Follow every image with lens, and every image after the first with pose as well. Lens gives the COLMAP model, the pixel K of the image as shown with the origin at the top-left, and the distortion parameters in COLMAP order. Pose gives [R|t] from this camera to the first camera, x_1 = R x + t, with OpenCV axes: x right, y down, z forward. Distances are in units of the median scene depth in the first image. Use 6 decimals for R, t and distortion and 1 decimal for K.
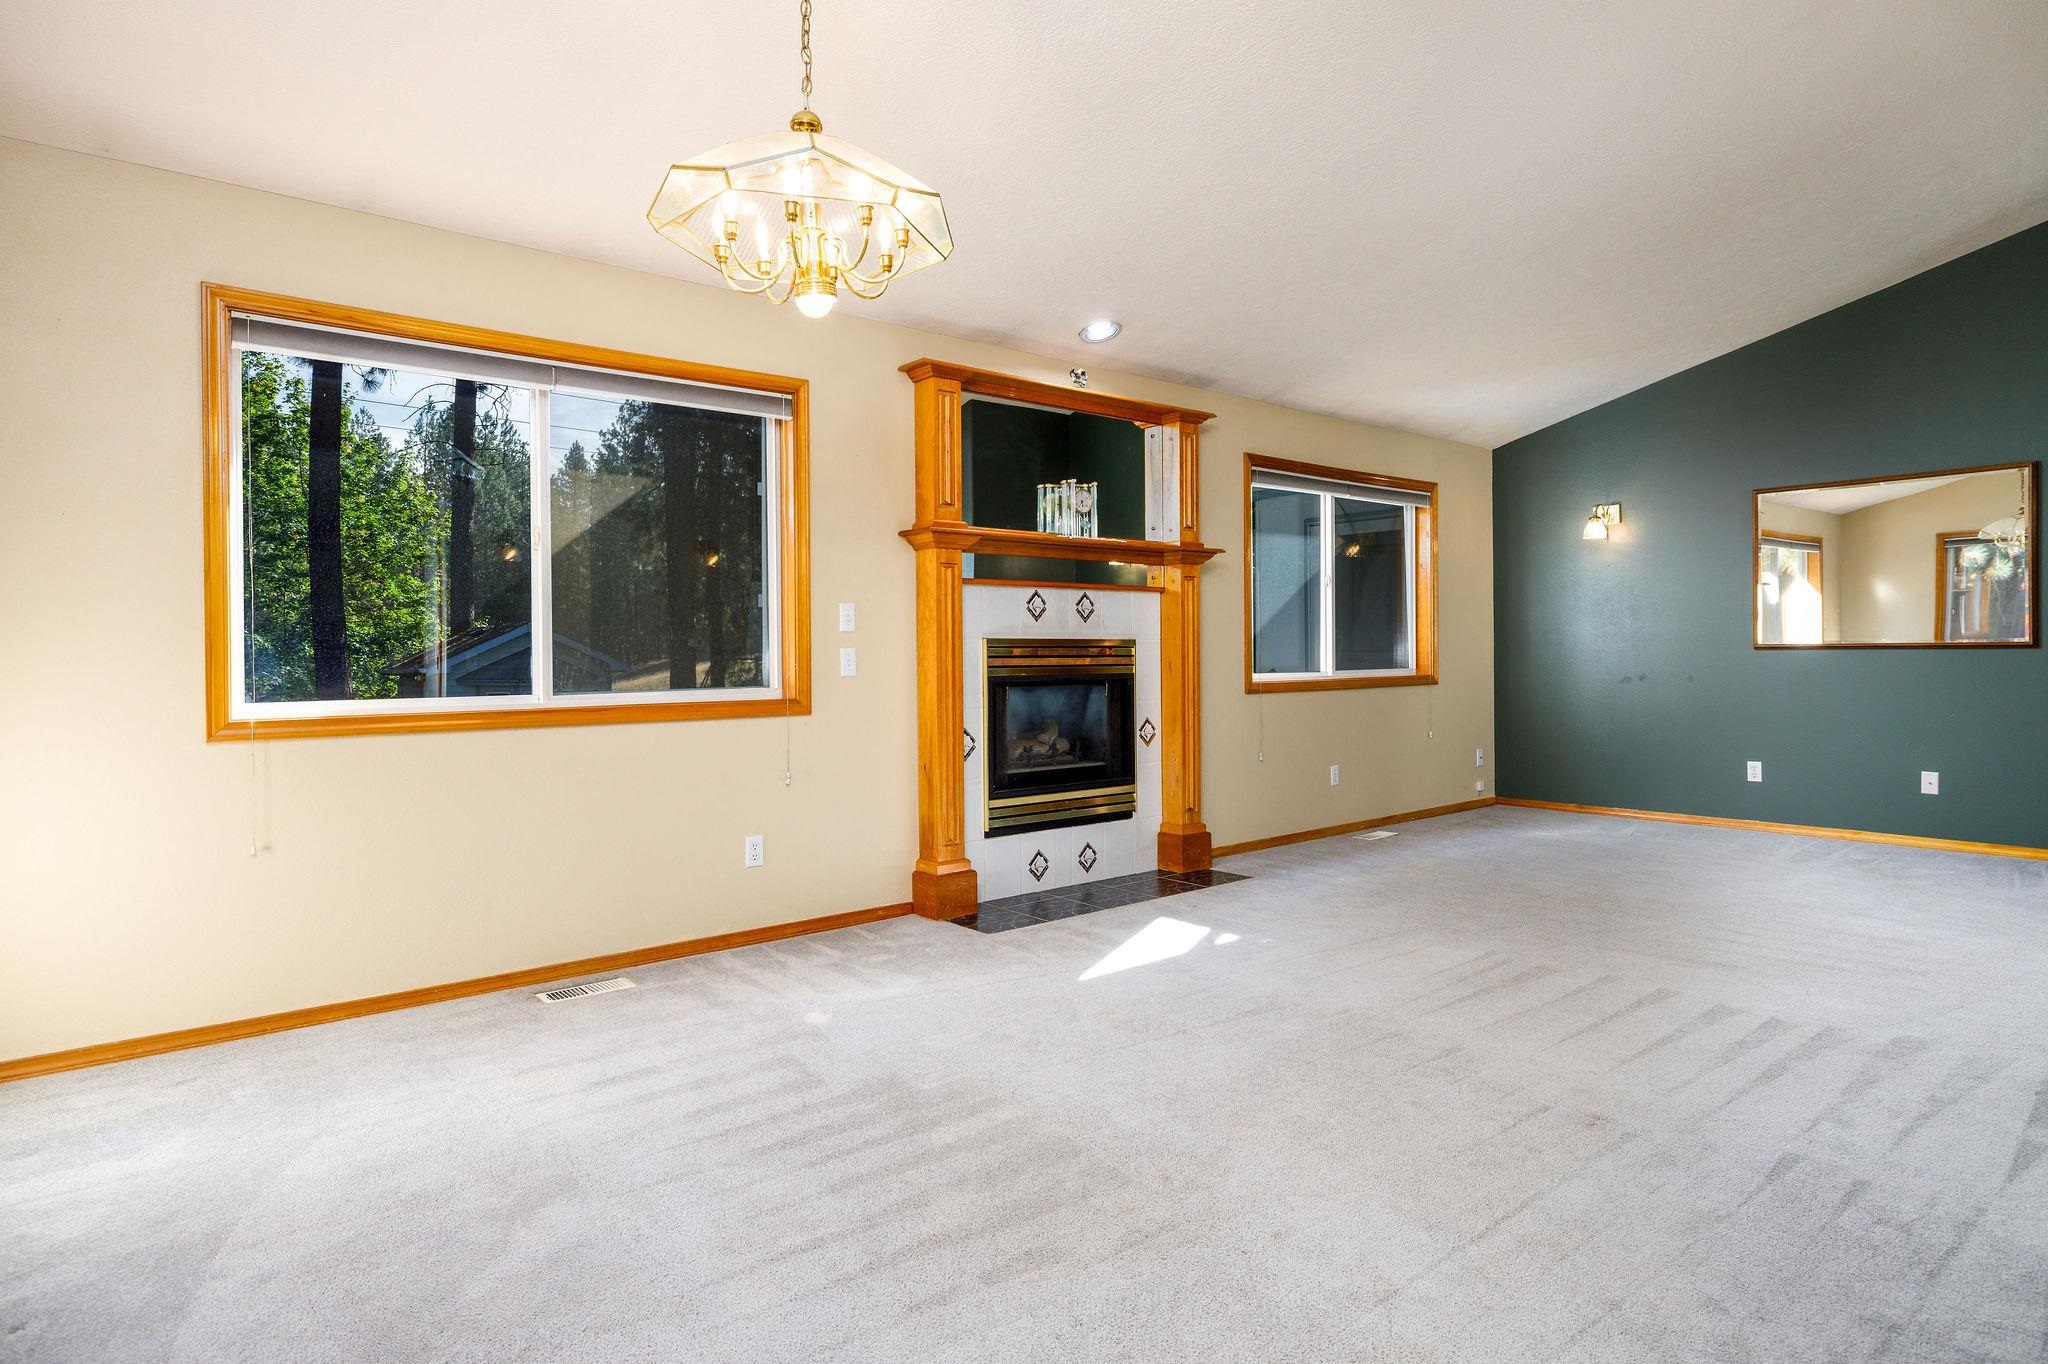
lens RADIAL K [[1127.3, 0, 1024.0], [0, 1127.3, 682.0], [0, 0, 1]] dist [-0.003015, 0.000061]
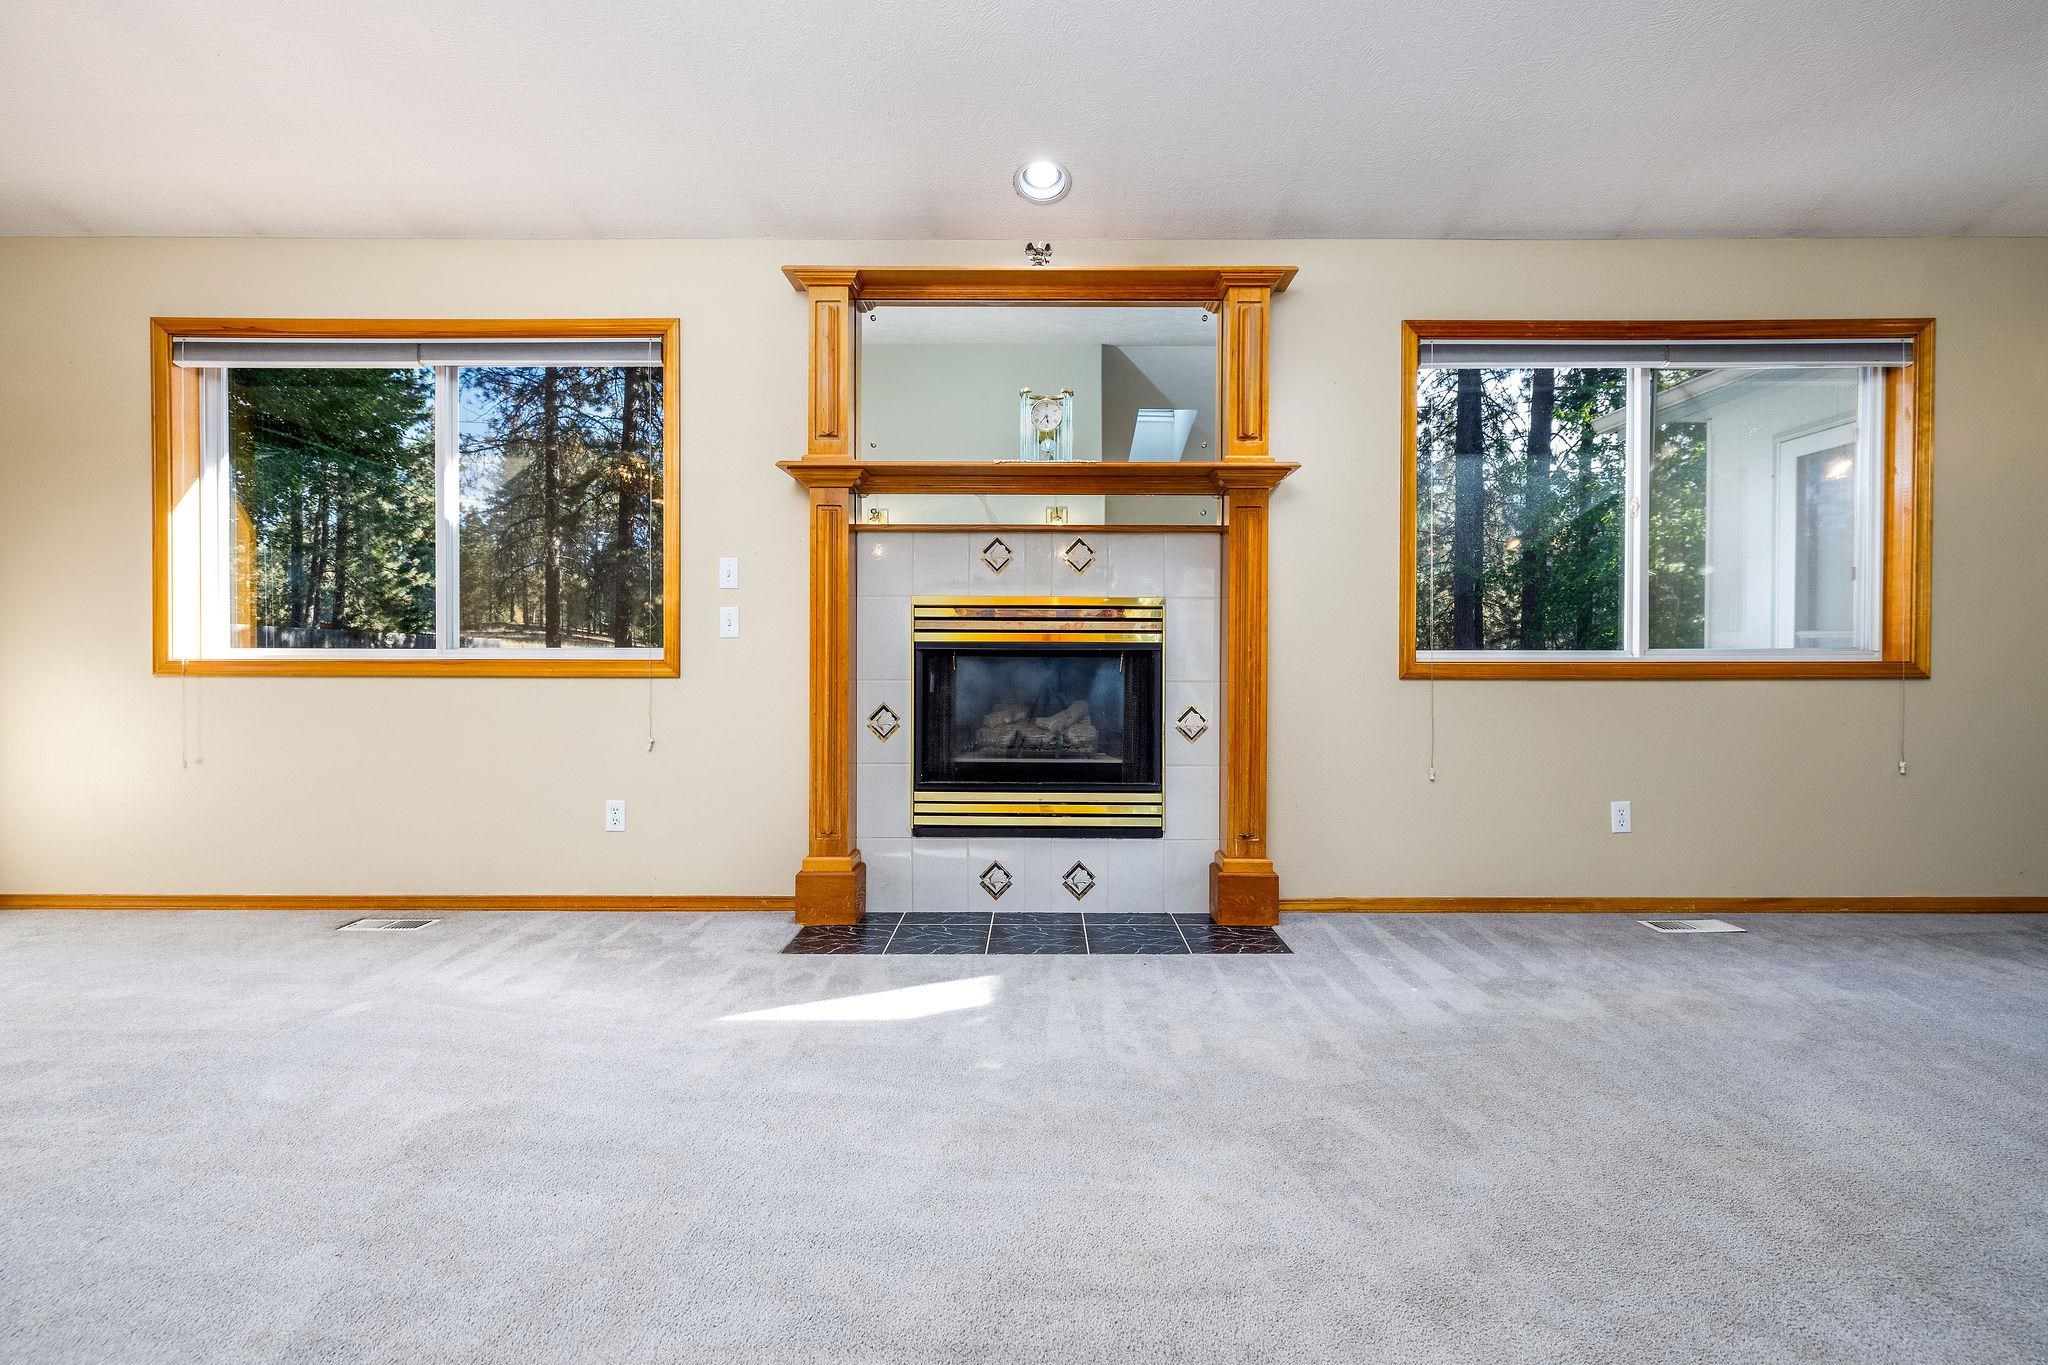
lens RADIAL K [[900.5, 0, 1057.6], [0, 900.5, 680.0], [0, 0, 1]] dist [0.002456, 0.000415]
pose [[0.768866, 0.027812, -0.638805, 0.447034], [-0.026620, 0.999580, 0.011479, 0.011651], [0.638856, 0.008179, 0.769283, 0.526499]]
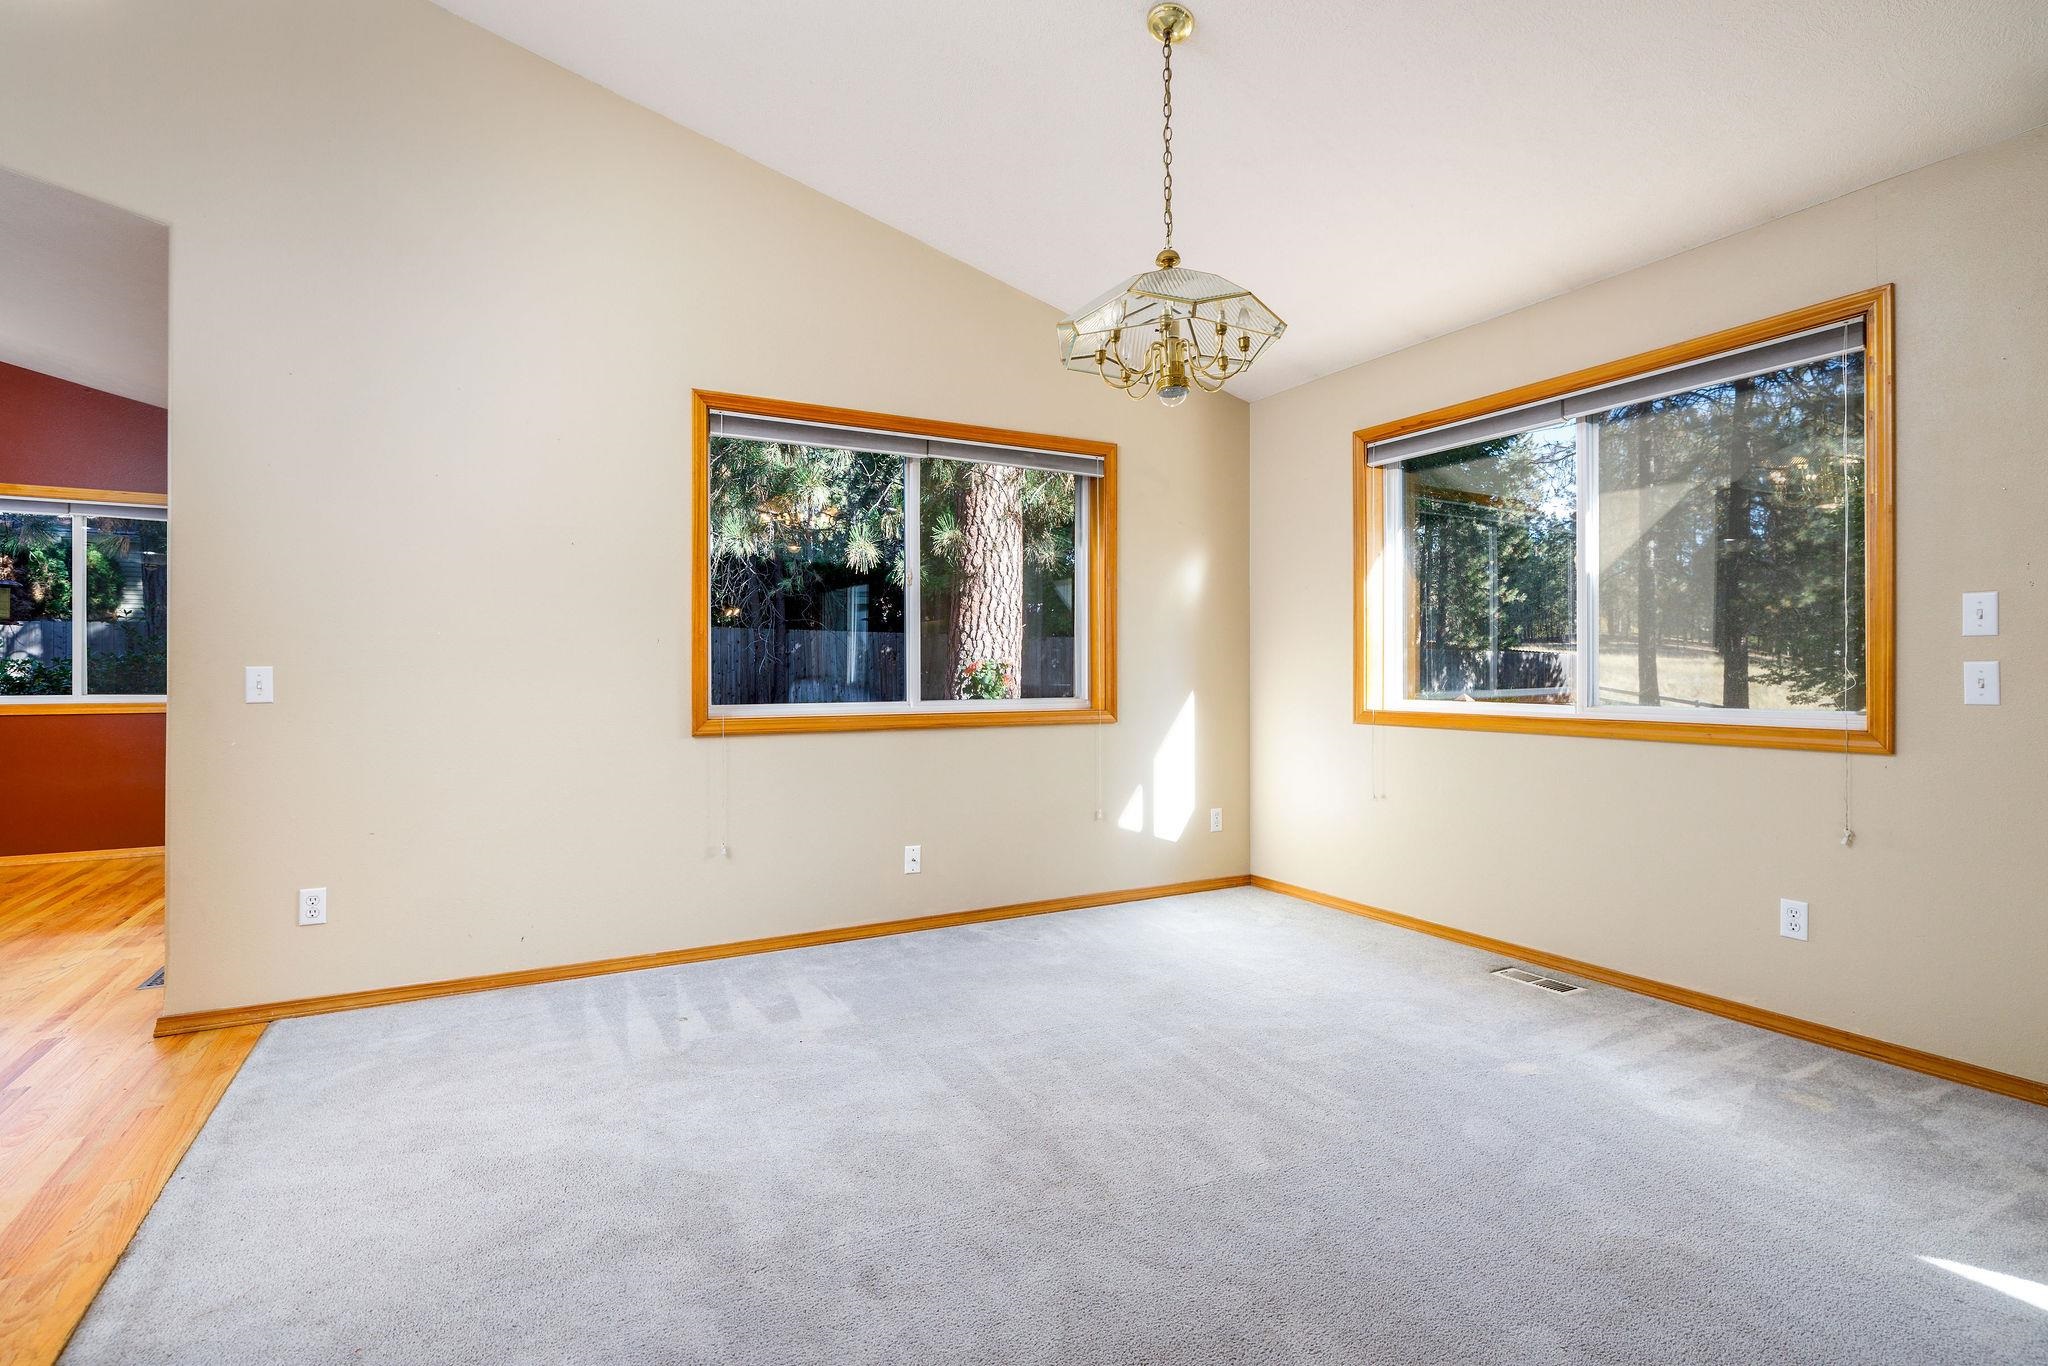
lens RADIAL K [[982.0, 0, 1024.0], [0, 982.0, 683.0], [0, 0, 1]] dist [0.000697, 0.000360]
pose [[-0.184330, 0.027786, -0.982472, 0.441235], [-0.010543, 0.999487, 0.030246, -0.024863], [0.982808, 0.015934, -0.183942, 0.483526]]
